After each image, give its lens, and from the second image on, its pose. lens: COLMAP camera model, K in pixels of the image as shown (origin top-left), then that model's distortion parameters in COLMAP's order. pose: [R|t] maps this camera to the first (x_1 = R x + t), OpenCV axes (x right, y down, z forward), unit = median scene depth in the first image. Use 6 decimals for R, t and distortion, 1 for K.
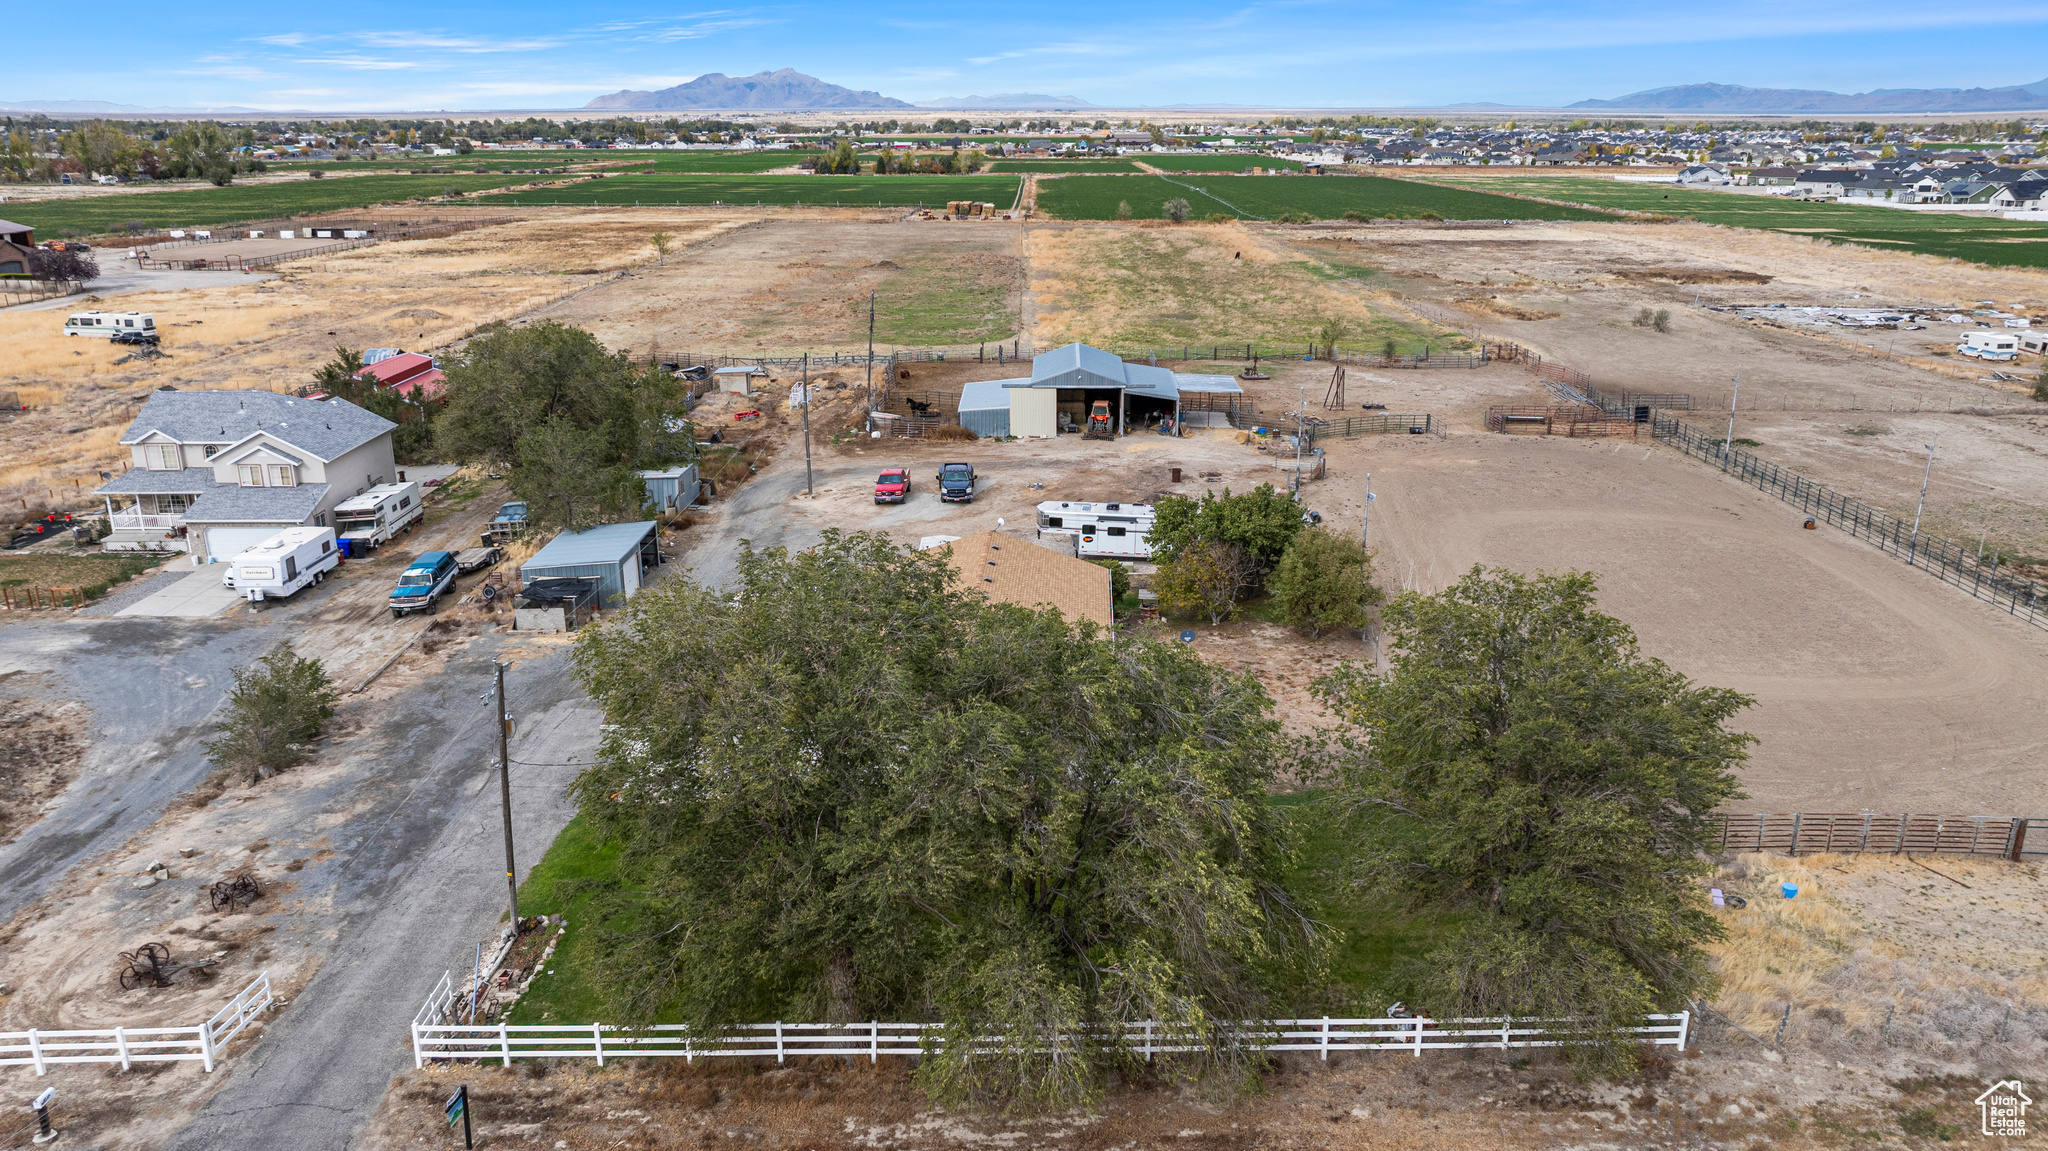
lens RADIAL K [[1438.3, 0, 1024.0], [0, 1438.3, 575.5], [0, 0, 1]] dist [-0.063445, 0.079285]
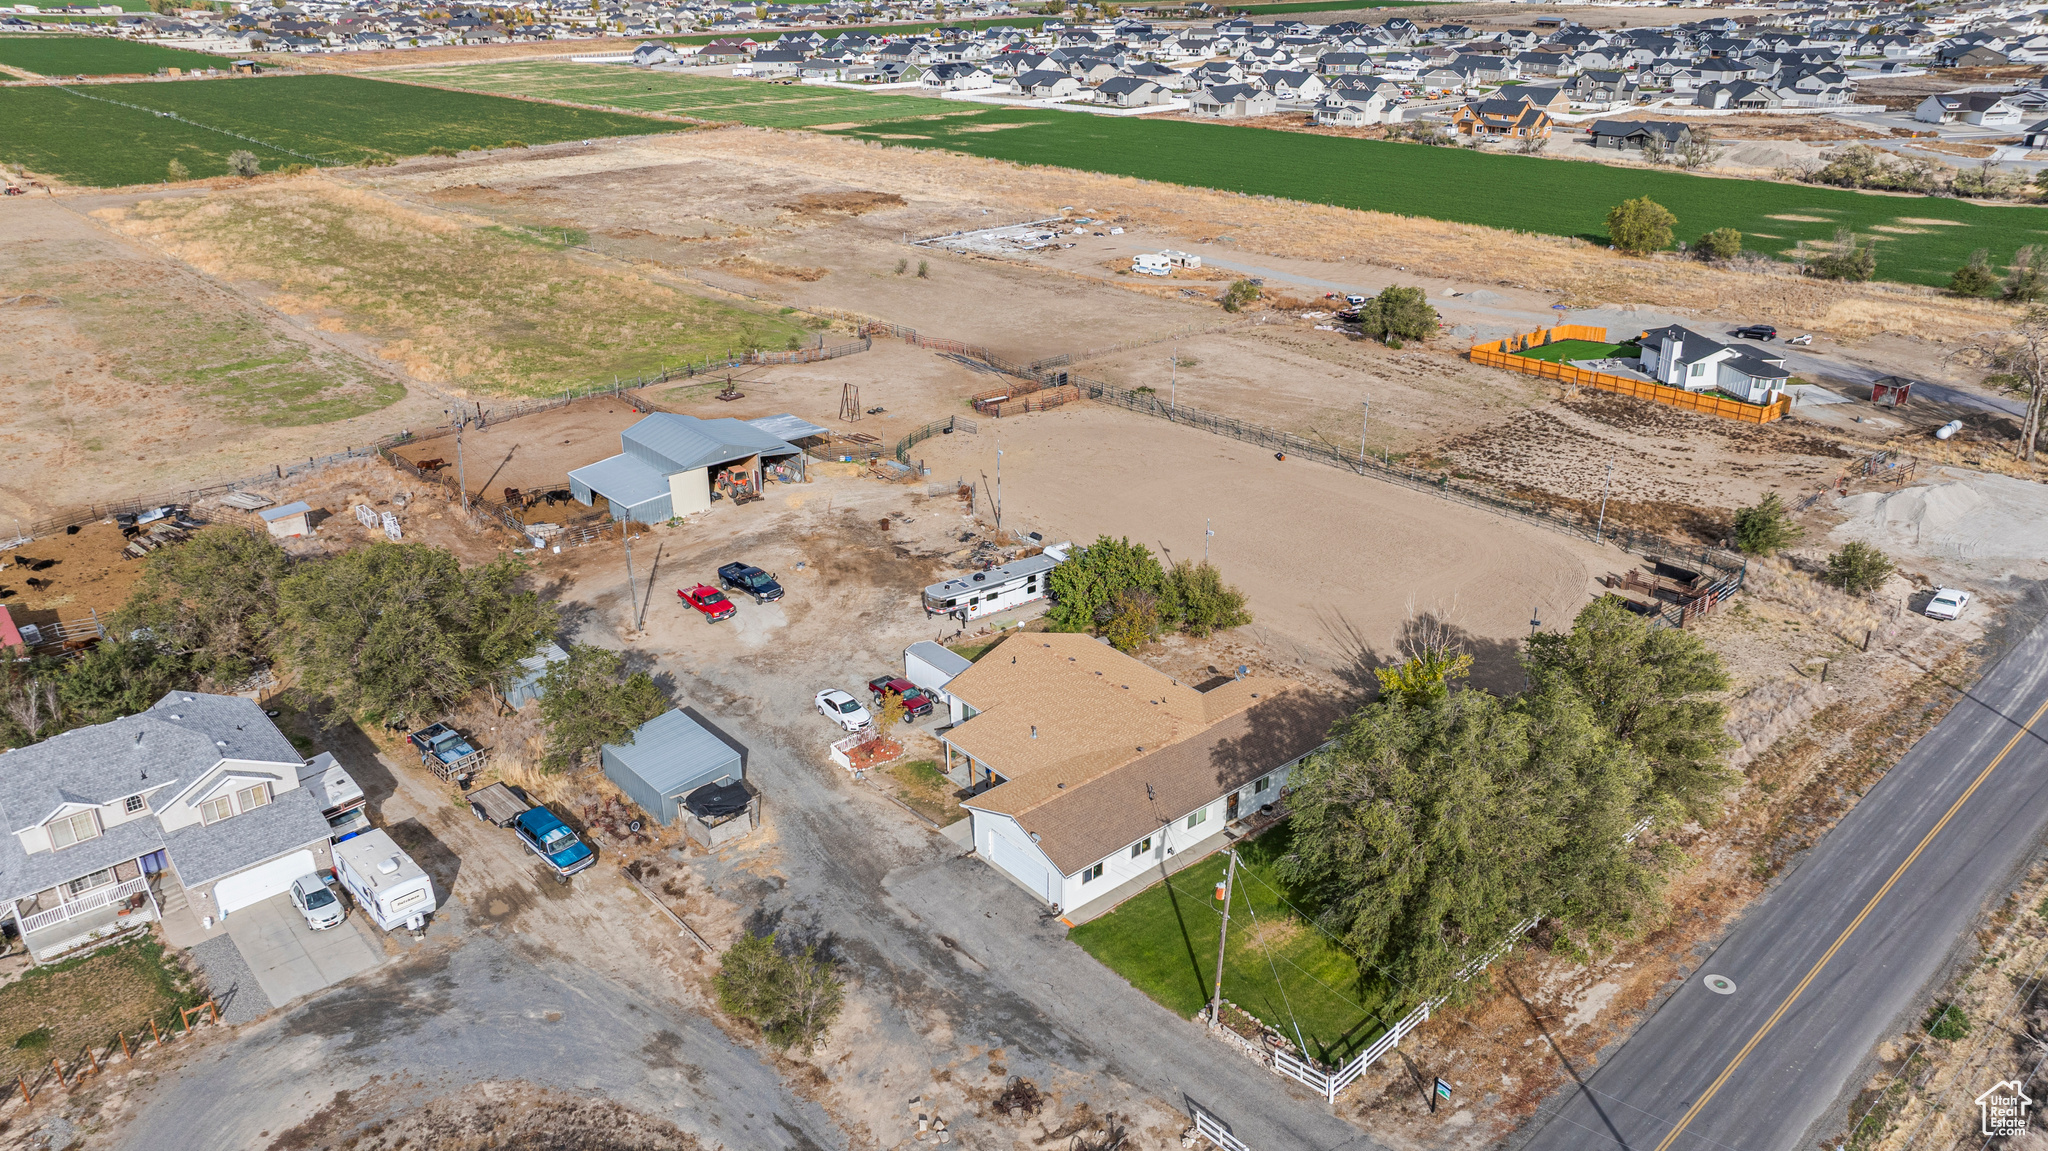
lens RADIAL K [[1404.0, 0, 1024.0], [0, 1404.0, 575.5], [0, 0, 1]] dist [-0.006396, -0.003953]
pose [[0.744209, -0.276956, 0.607823, -0.663249], [0.215142, 0.960882, 0.174412, -0.257312], [-0.632351, 0.000969, 0.774682, -0.001307]]
